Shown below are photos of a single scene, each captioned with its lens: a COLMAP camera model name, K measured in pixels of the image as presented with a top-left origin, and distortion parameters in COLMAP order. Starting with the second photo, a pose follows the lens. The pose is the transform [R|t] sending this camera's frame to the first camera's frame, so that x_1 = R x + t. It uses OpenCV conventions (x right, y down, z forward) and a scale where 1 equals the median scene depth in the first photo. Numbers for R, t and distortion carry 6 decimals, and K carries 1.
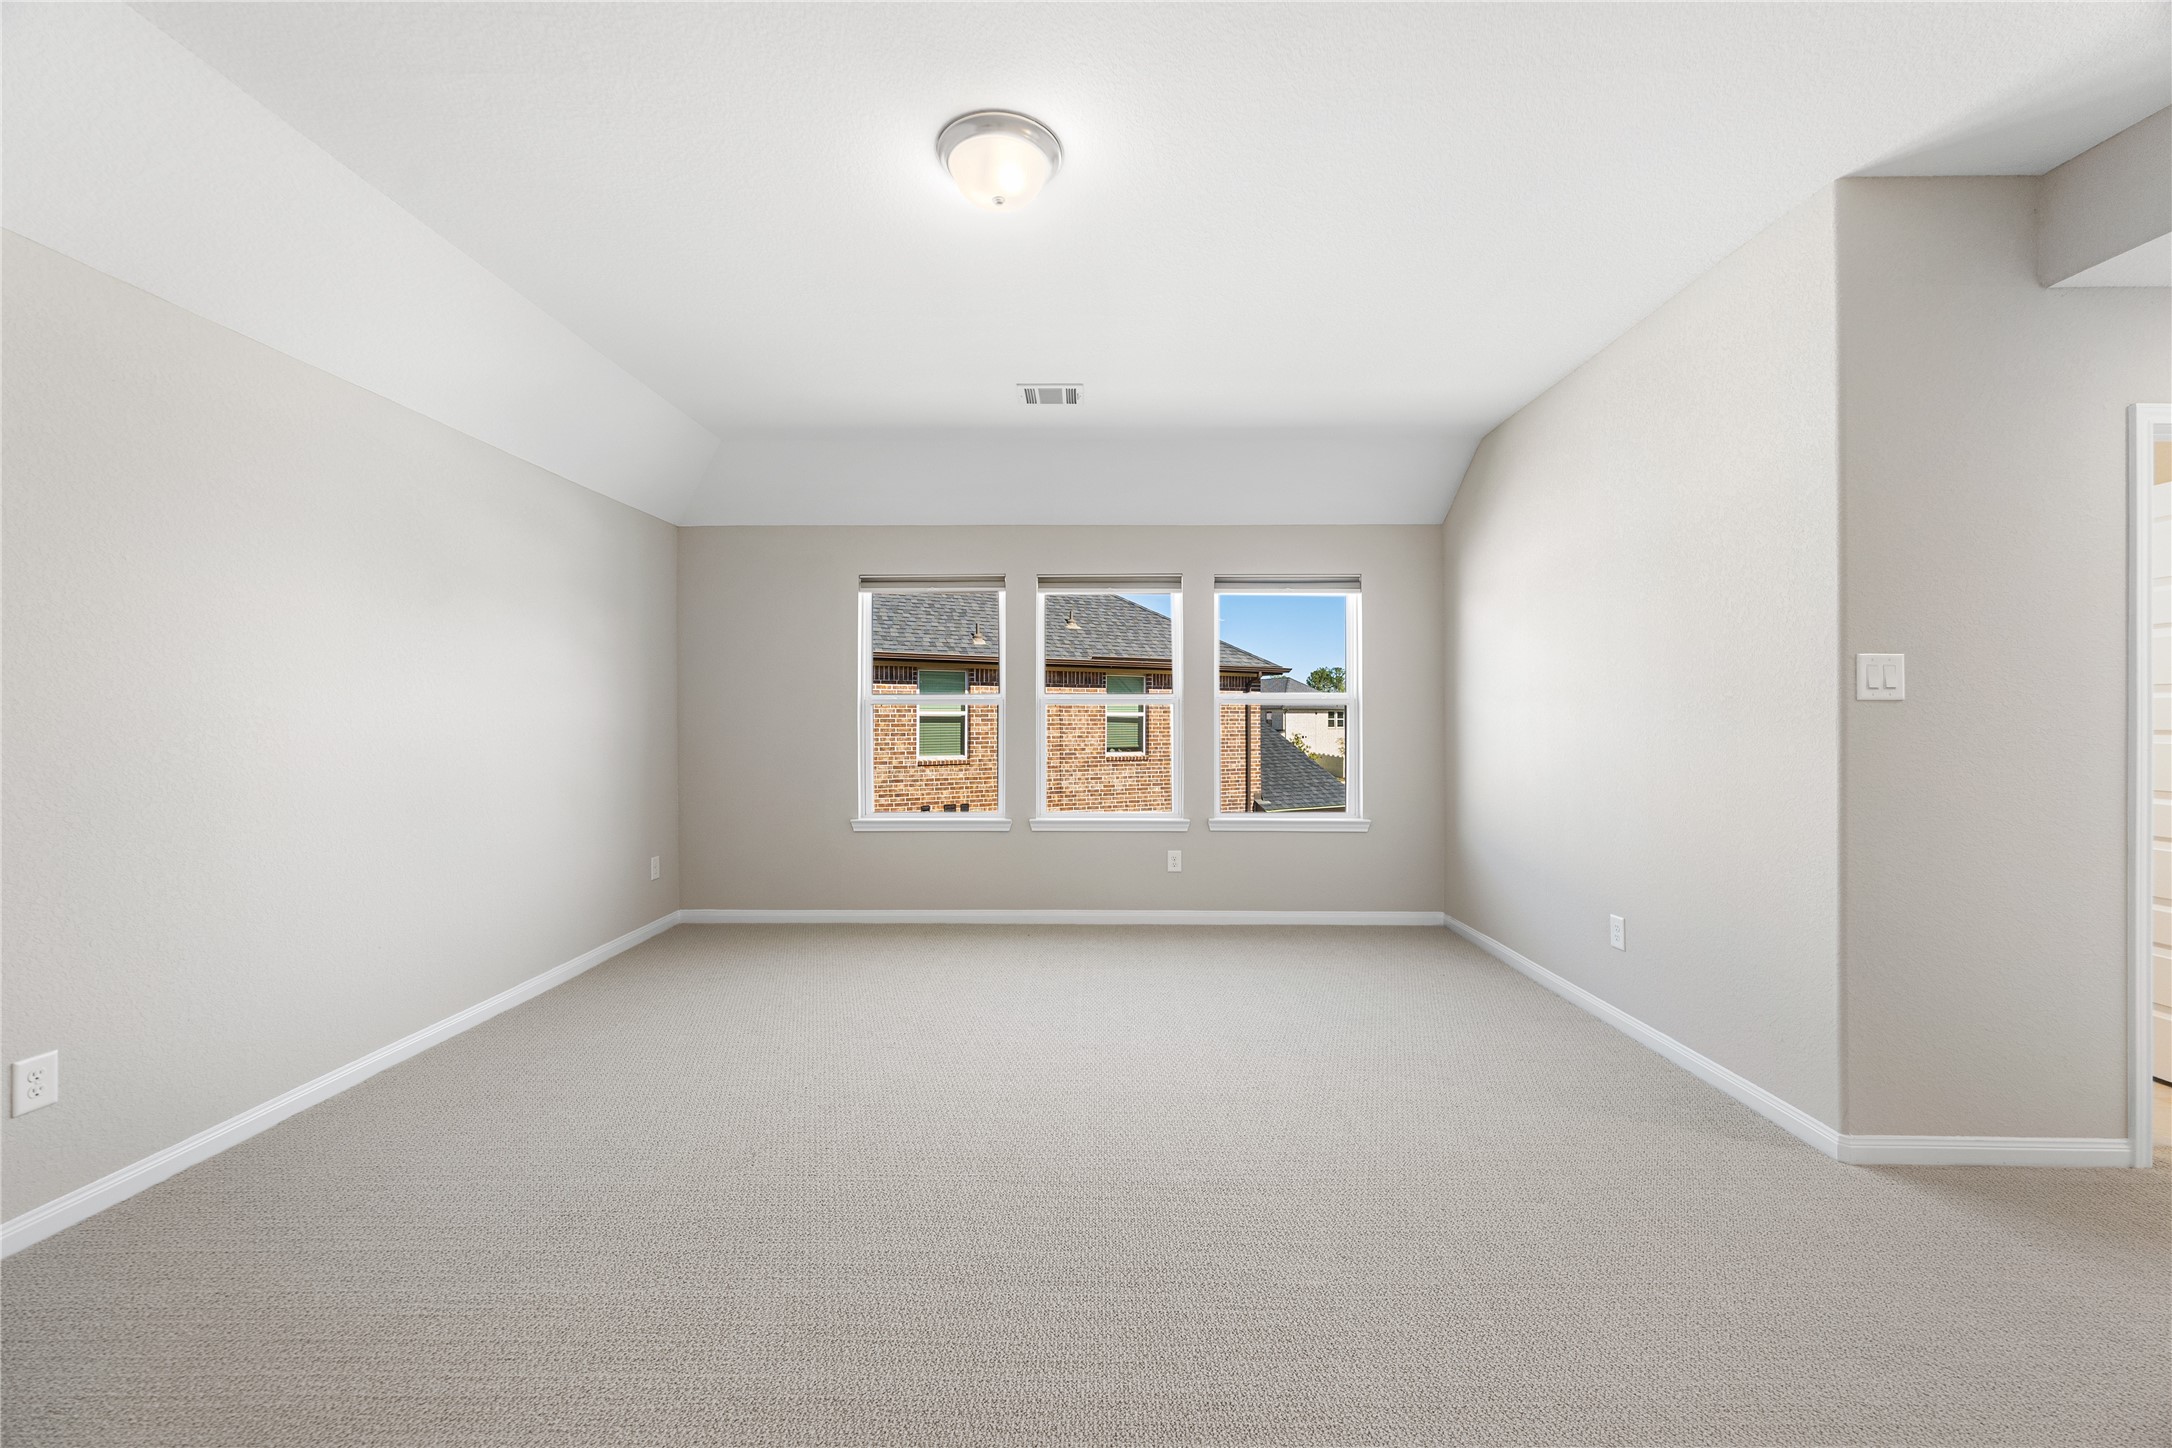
lens RADIAL K [[827.4, 0, 1088.3], [0, 827.4, 721.8], [0, 0, 1]] dist [0.001528, 0.000062]
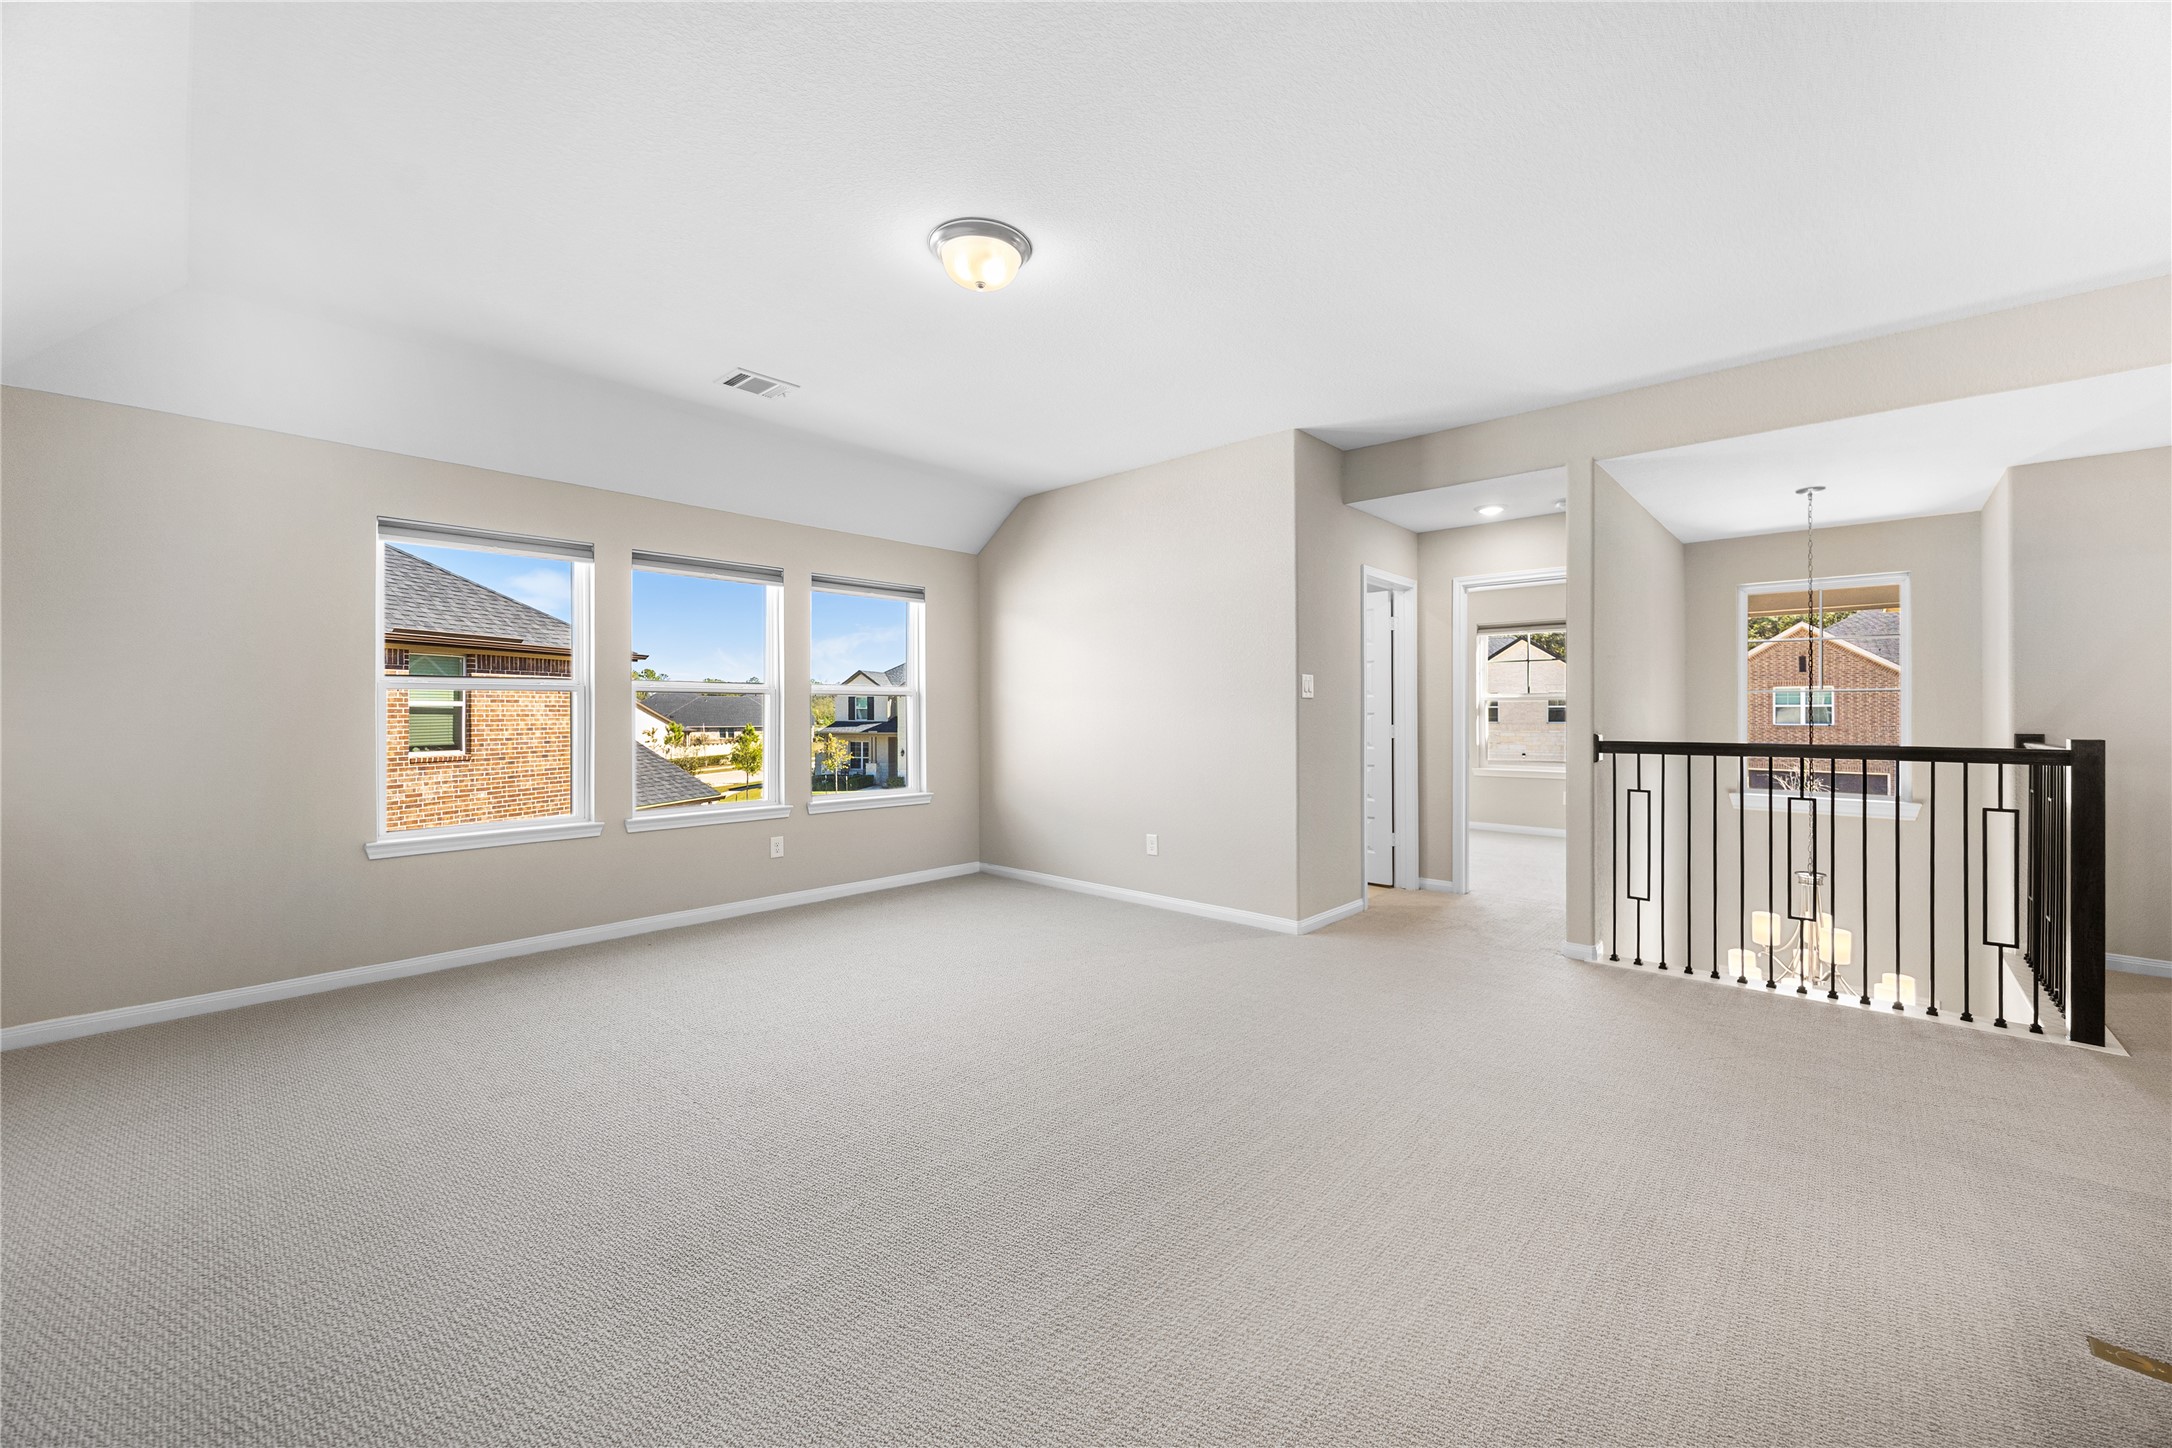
lens RADIAL K [[827.4, 0, 1082.6], [0, 827.4, 712.9], [0, 0, 1]] dist [0.001528, 0.000062]
pose [[0.685100, -0.005983, 0.728424, -0.186114], [0.004803, 0.999982, 0.003696, -0.000286], [-0.728433, 0.000966, 0.685116, 0.008340]]
